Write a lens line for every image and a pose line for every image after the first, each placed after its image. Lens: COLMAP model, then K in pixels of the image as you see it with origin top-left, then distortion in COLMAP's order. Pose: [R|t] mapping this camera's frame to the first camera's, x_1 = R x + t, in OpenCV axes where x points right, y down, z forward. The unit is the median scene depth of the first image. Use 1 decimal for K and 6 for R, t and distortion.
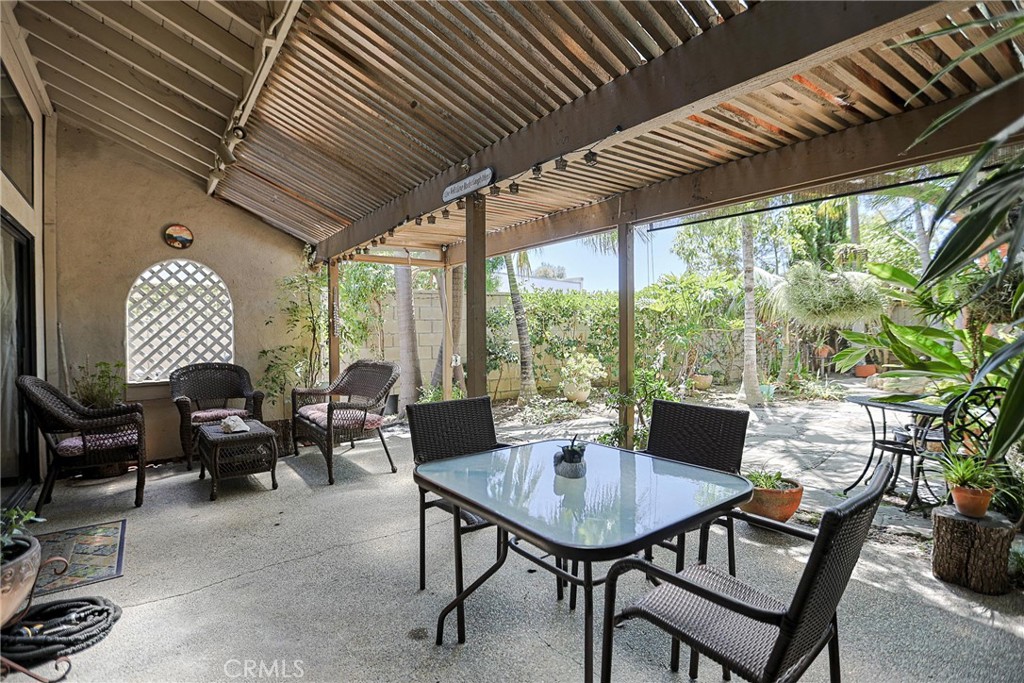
lens RADIAL K [[500.1, 0, 509.6], [0, 500.1, 343.0], [0, 0, 1]] dist [-0.033833, 0.011287]
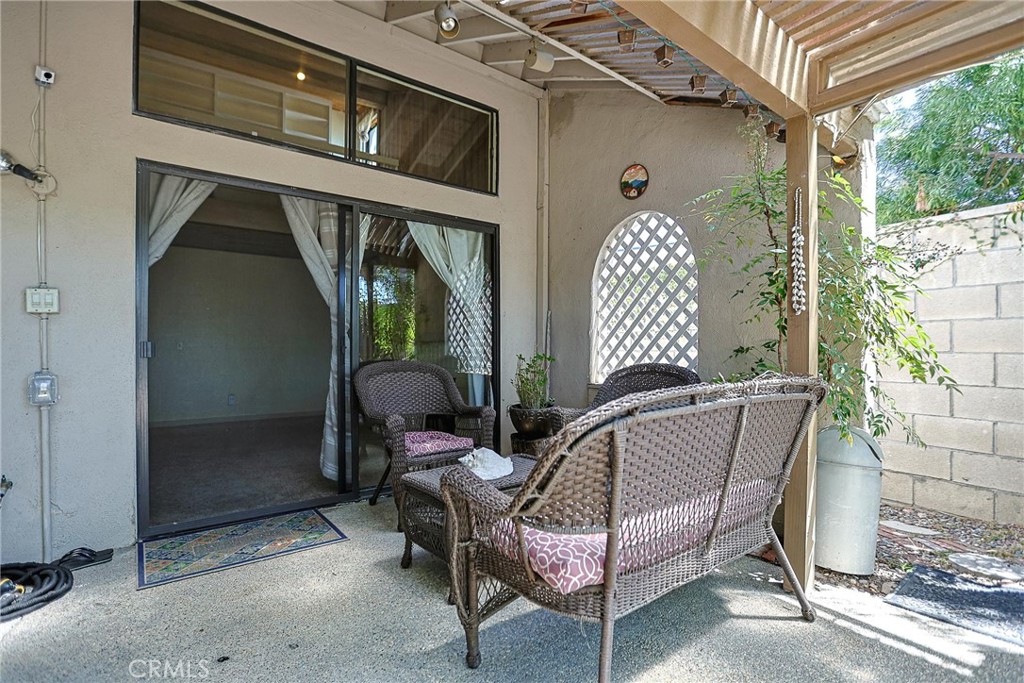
lens RADIAL K [[500.1, 0, 515.3], [0, 500.1, 337.9], [0, 0, 1]] dist [-0.033833, 0.011287]
pose [[-0.000770, 0.010065, -0.999949, 0.041315], [-0.010094, 0.999898, 0.010072, 0.002240], [0.999949, 0.010101, -0.000668, 0.826460]]
